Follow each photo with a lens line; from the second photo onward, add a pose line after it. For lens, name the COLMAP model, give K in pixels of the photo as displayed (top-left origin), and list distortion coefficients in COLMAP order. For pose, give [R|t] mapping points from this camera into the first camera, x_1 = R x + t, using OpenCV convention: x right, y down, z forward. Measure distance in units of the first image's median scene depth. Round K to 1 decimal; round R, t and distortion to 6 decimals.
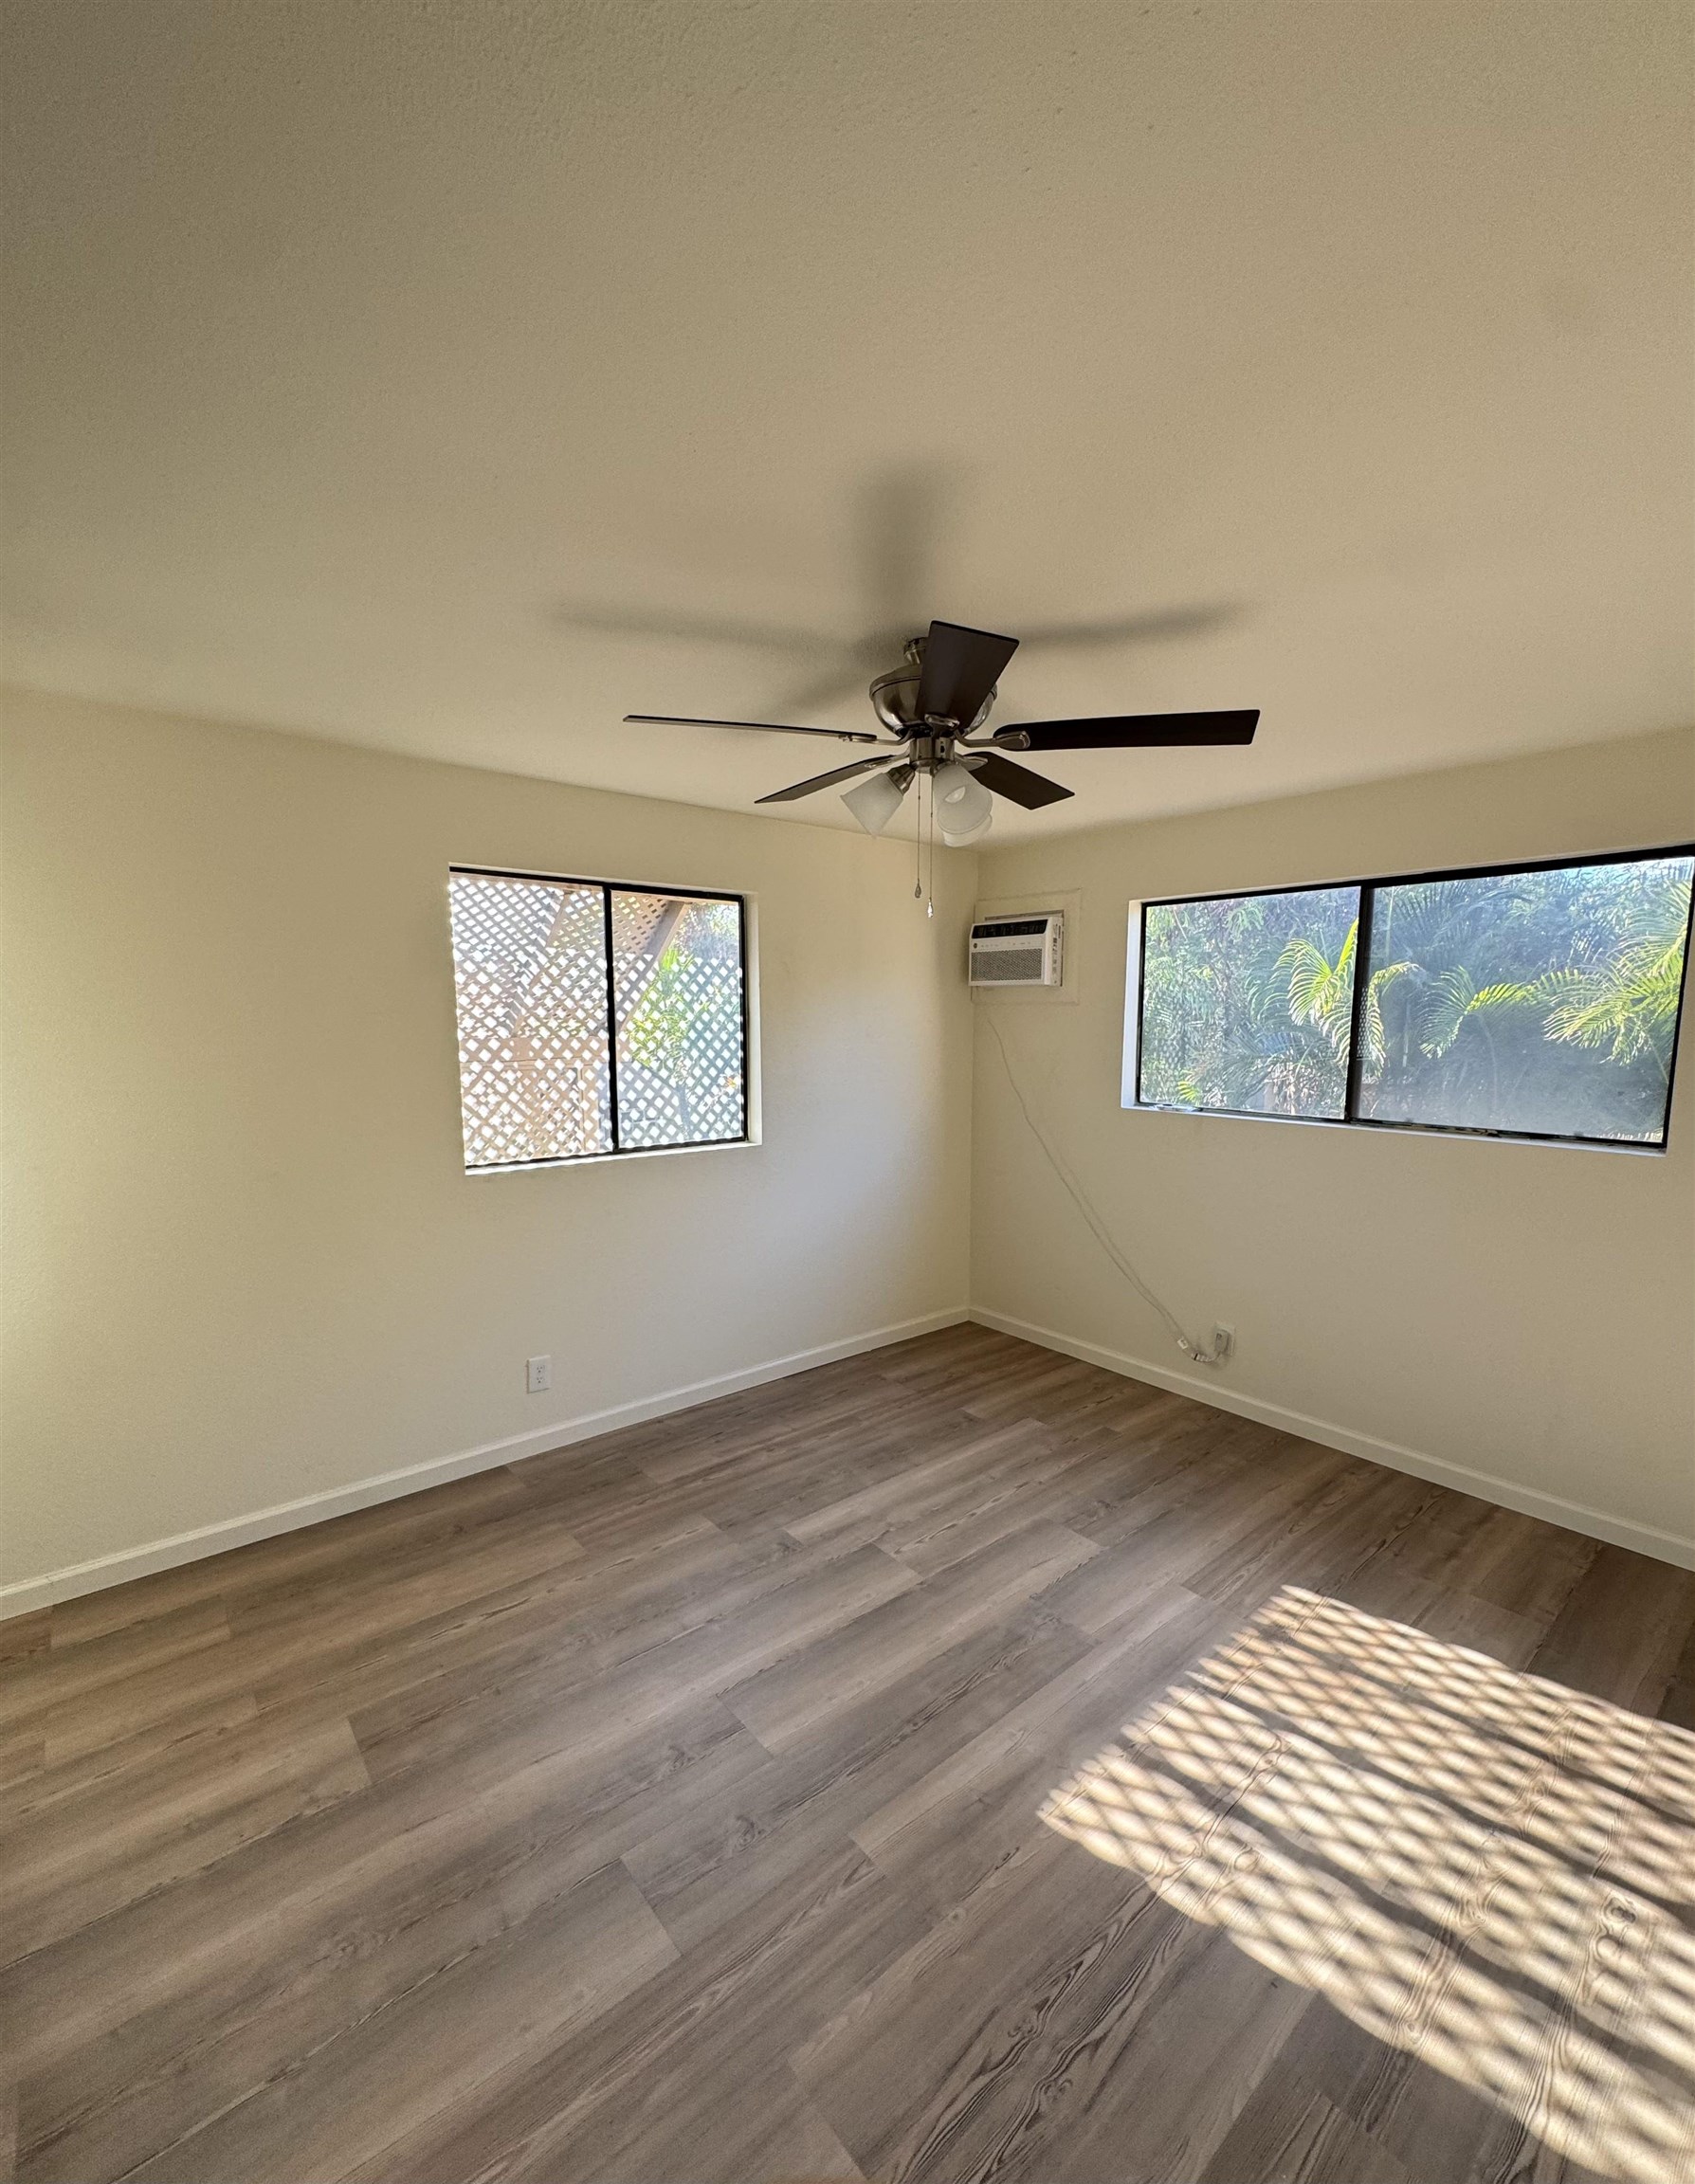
lens RADIAL K [[919.5, 0, 847.0], [0, 919.5, 1096.7], [0, 0, 1]] dist [-0.009243, 0.000959]
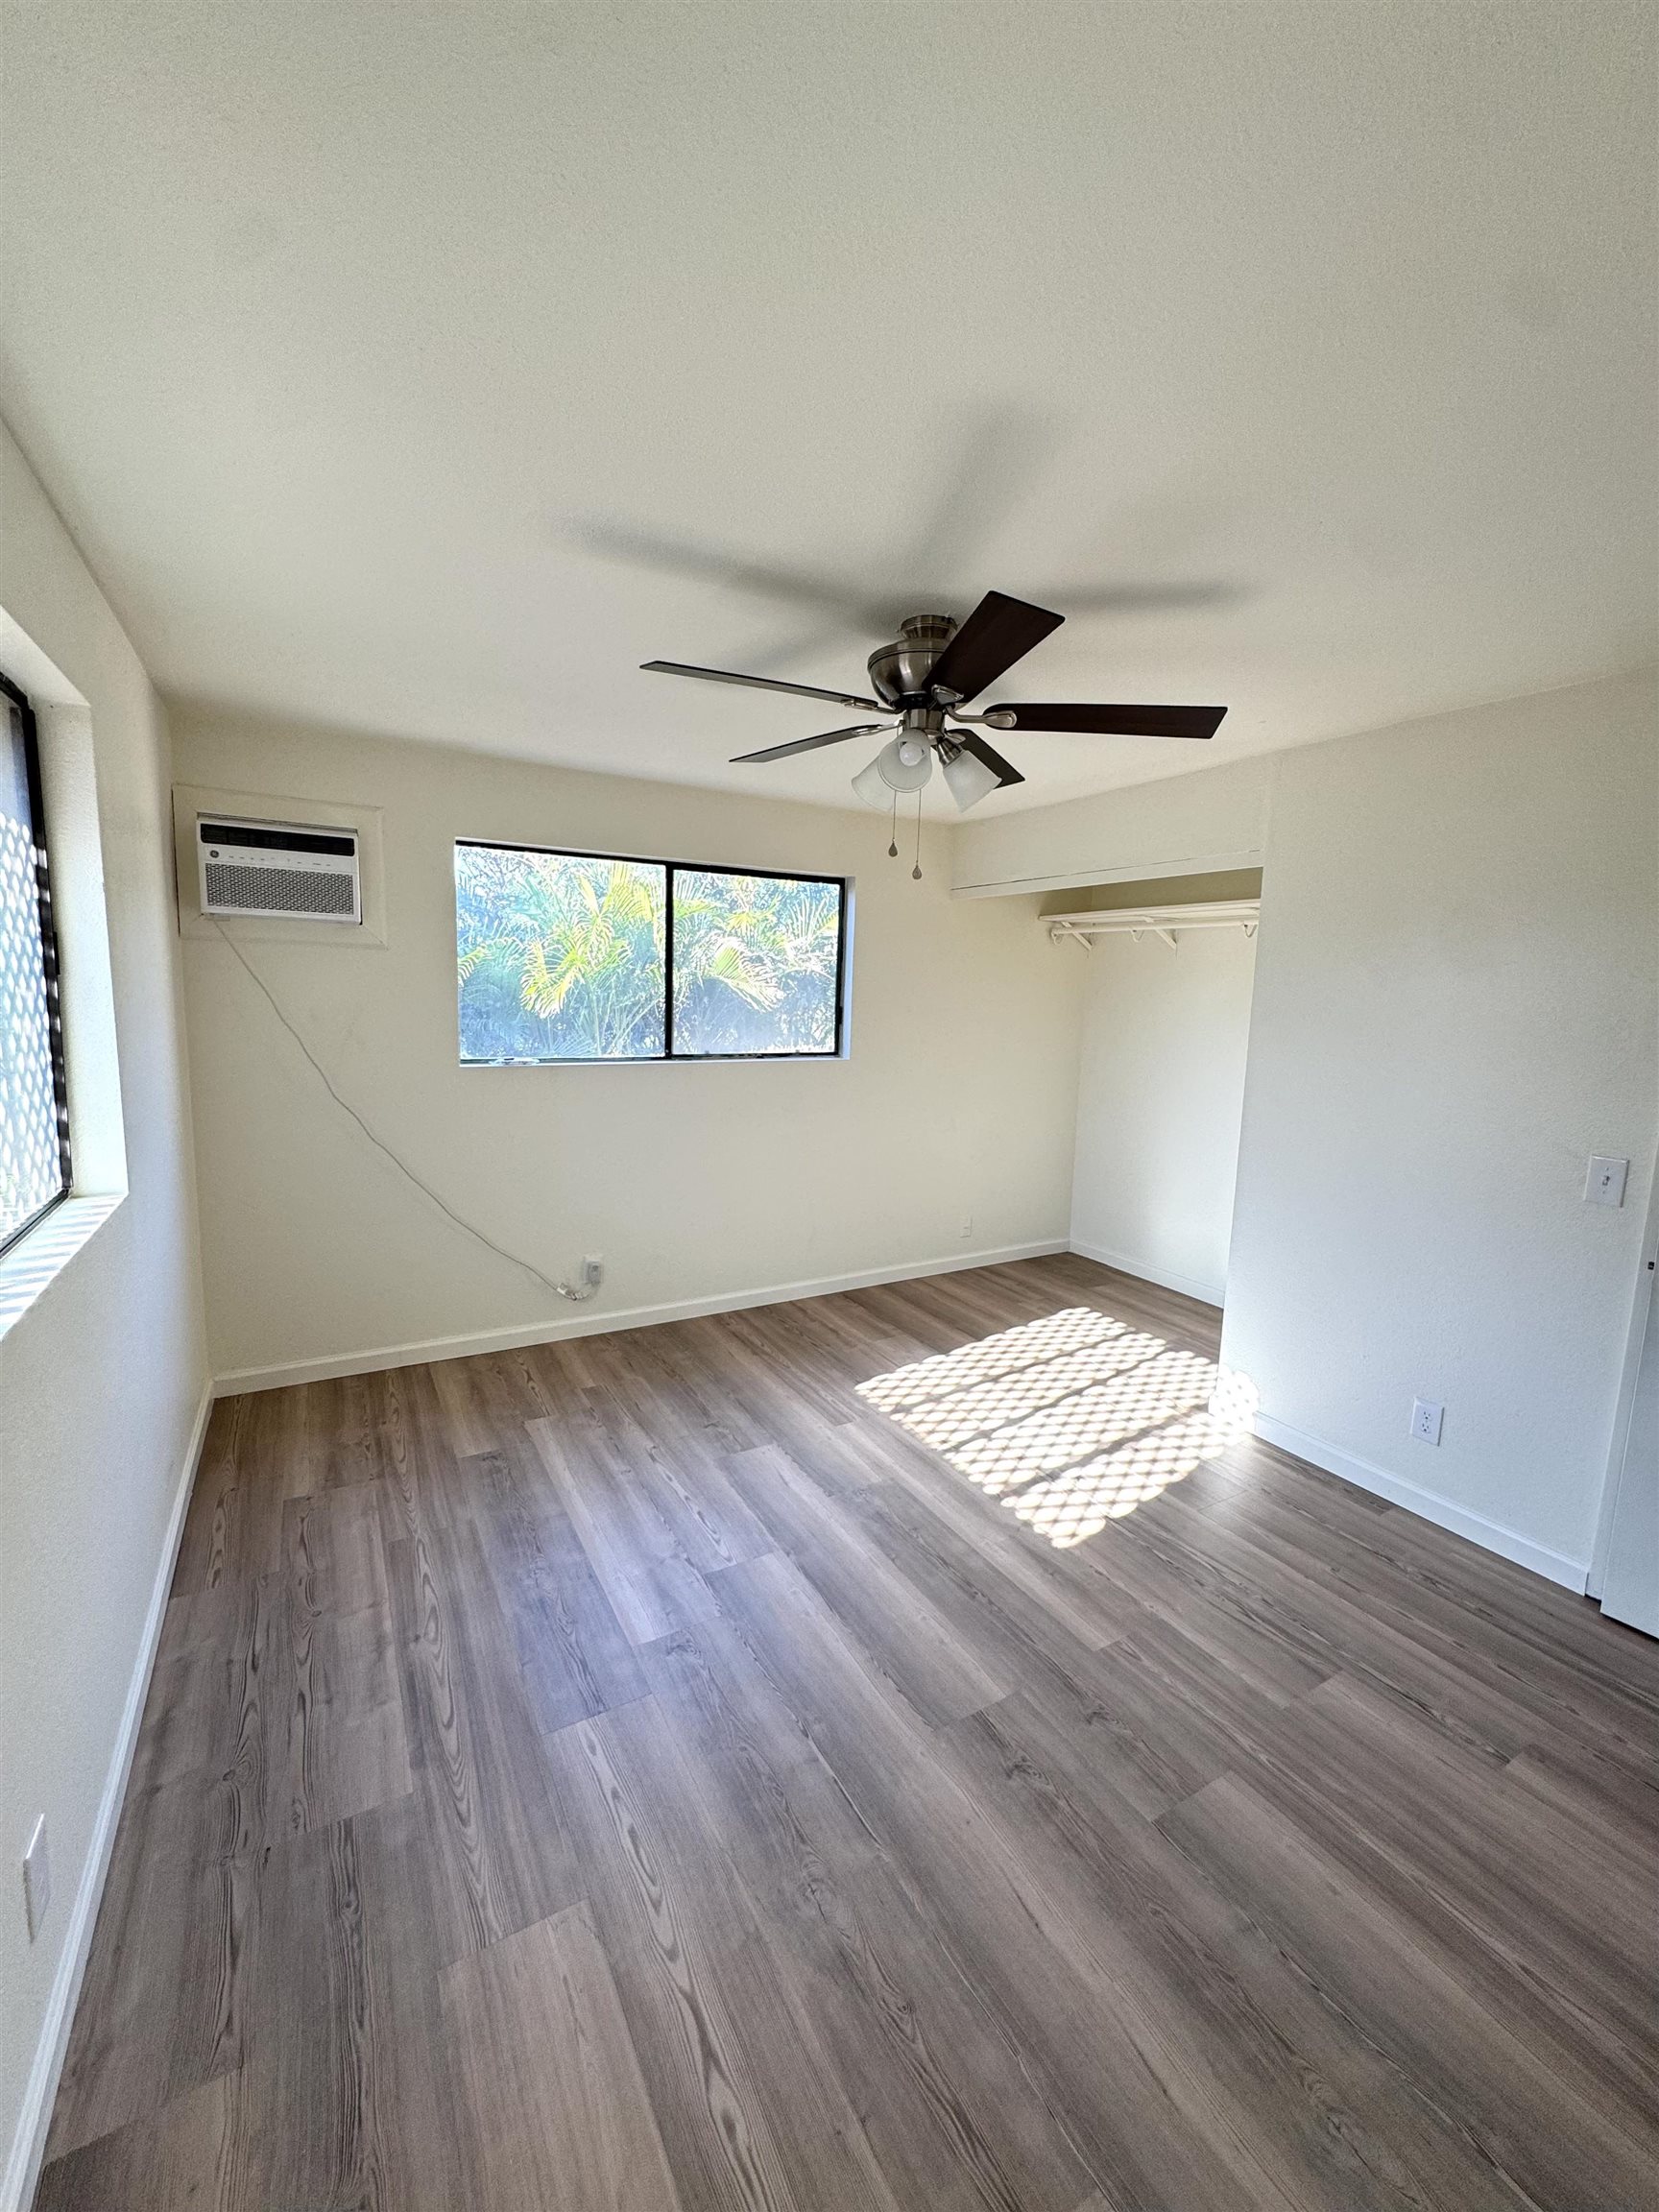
lens RADIAL K [[884.9, 0, 839.9], [0, 884.9, 1102.1], [0, 0, 1]] dist [-0.002144, 0.000212]
pose [[0.165841, -0.129264, 0.977644, -0.621502], [0.061035, 0.990817, 0.120652, -0.046722], [-0.984262, 0.039662, 0.172207, 0.614798]]
